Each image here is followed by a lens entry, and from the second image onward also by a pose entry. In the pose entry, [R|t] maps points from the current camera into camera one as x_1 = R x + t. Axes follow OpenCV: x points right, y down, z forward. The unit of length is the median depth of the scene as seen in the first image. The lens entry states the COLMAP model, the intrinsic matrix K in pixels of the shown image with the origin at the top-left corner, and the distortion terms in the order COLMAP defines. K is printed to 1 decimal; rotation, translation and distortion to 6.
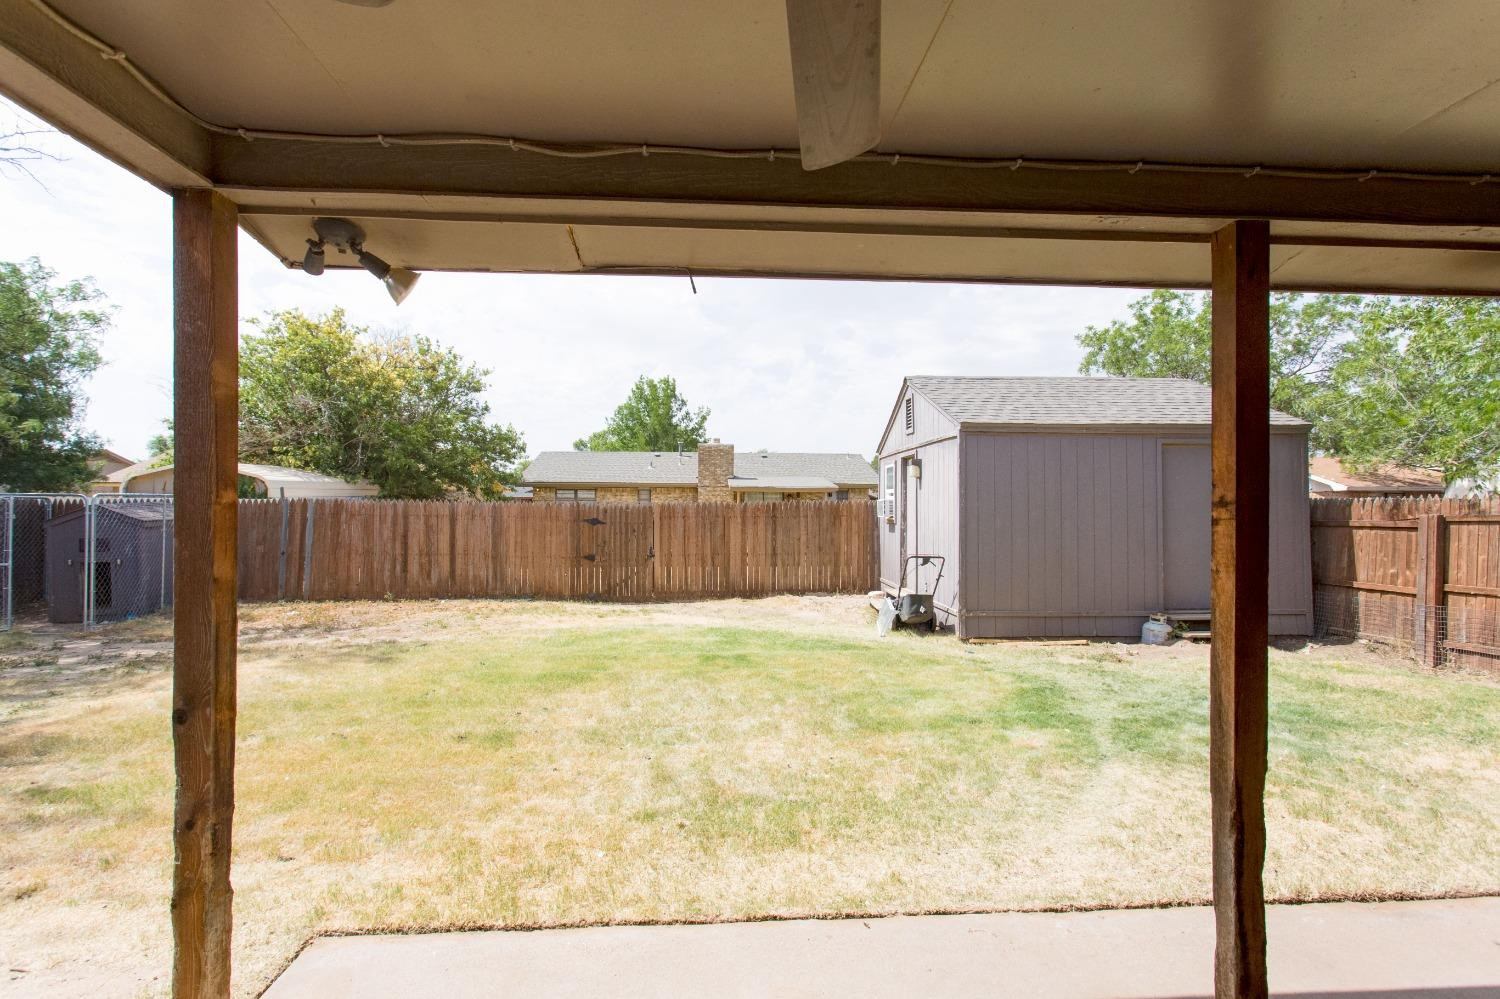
lens RADIAL K [[712.2, 0, 747.5], [0, 712.2, 499.0], [0, 0, 1]] dist [-0.003141, 0.005311]
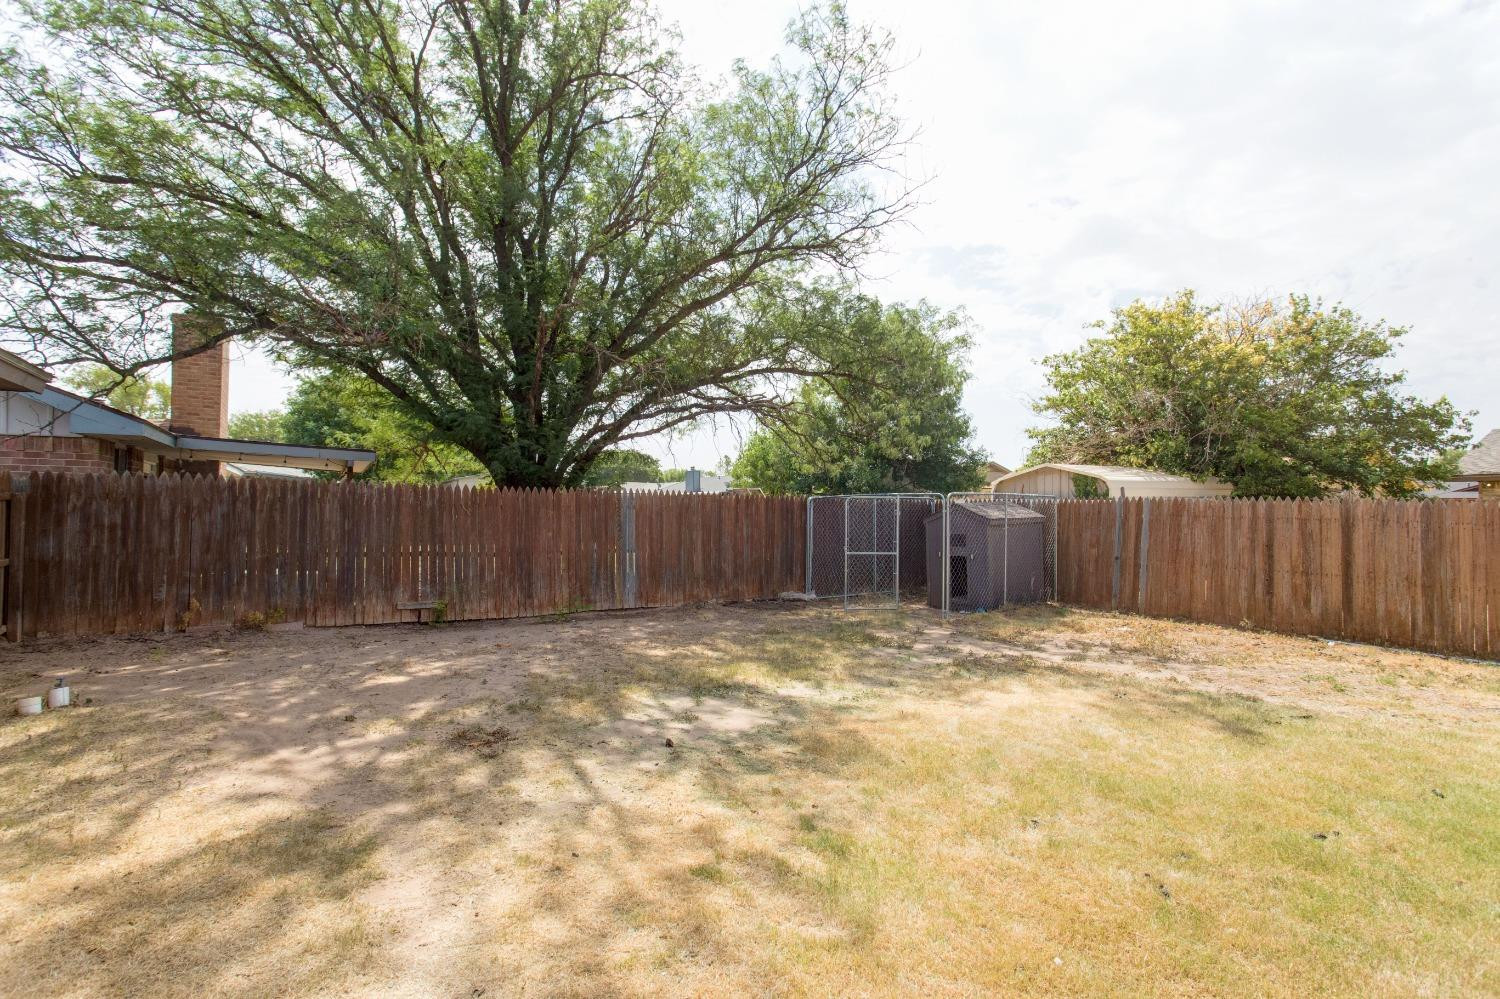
lens RADIAL K [[712.2, 0, 747.5], [0, 712.2, 499.0], [0, 0, 1]] dist [-0.003141, 0.005311]
pose [[0.473903, -0.006908, -0.880550, -0.087055], [0.002019, 0.999975, -0.006758, 0.007104], [0.880575, 0.001425, 0.473905, 0.173316]]
